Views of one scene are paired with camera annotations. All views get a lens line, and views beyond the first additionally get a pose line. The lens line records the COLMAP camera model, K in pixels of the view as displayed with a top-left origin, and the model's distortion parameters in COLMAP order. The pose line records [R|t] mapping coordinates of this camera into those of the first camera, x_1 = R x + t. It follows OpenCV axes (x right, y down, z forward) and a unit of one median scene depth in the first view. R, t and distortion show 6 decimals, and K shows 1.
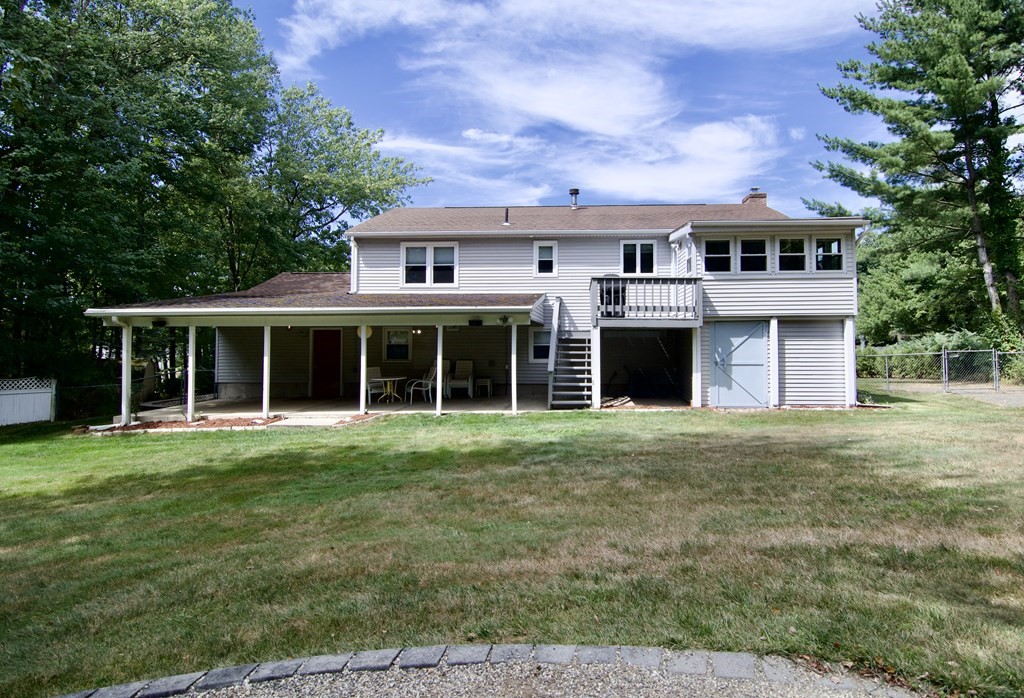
lens RADIAL K [[547.7, 0, 512.0], [0, 547.7, 349.0], [0, 0, 1]] dist [-0.003559, -0.000529]
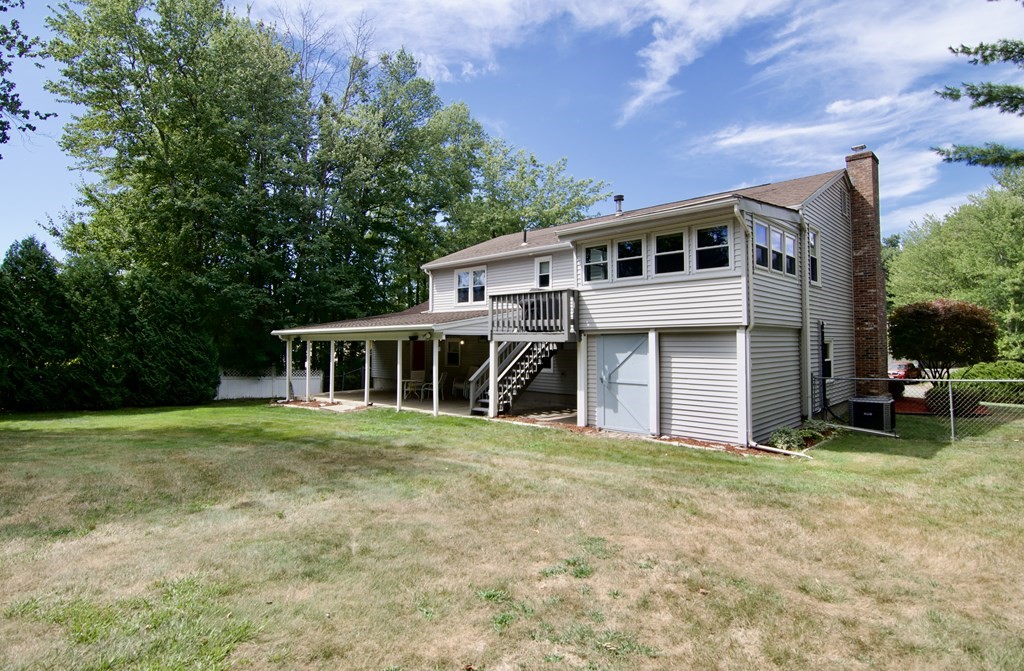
lens RADIAL K [[526.4, 0, 512.0], [0, 526.4, 335.5], [0, 0, 1]] dist [-0.020294, 0.000253]
pose [[0.744322, -0.007750, -0.667776, 0.824705], [-0.007015, 0.999787, -0.019422, -0.029861], [0.667784, 0.019140, 0.744109, 0.243974]]
